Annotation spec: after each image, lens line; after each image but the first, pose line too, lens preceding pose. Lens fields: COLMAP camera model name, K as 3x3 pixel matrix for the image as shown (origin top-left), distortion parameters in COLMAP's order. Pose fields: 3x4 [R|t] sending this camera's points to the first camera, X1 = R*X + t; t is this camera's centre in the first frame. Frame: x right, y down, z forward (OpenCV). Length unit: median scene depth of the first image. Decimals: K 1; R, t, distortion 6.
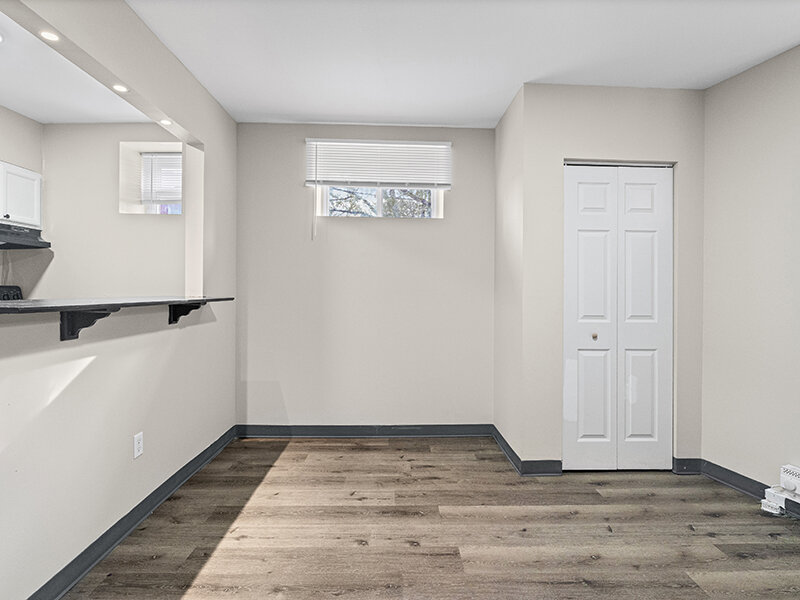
lens RADIAL K [[403.0, 0, 402.3], [0, 403.0, 288.9], [0, 0, 1]] dist [-0.005697, -0.000751]
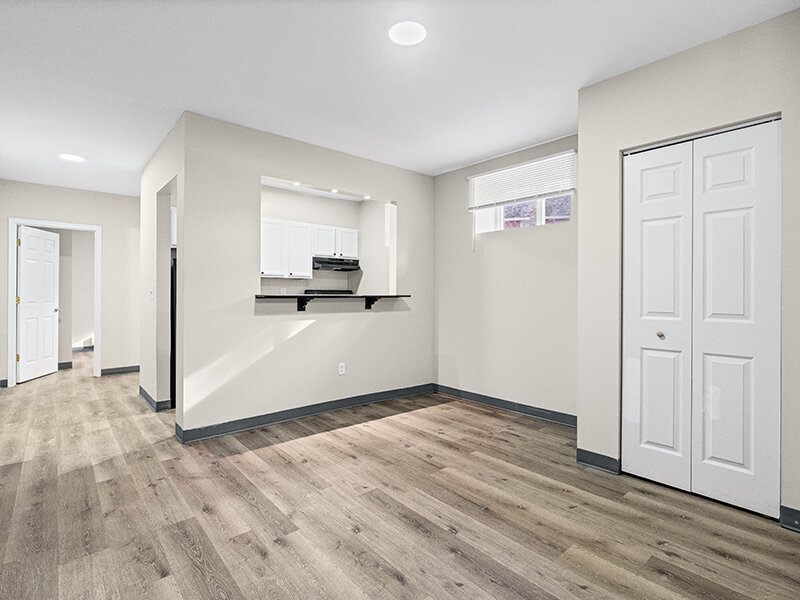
lens RADIAL K [[403.0, 0, 402.3], [0, 403.0, 288.9], [0, 0, 1]] dist [-0.005697, -0.000751]
pose [[0.637161, -0.018388, -0.770512, 0.818128], [0.007107, 0.999813, -0.017983, 0.026282], [0.770698, 0.005982, 0.637172, -0.025849]]
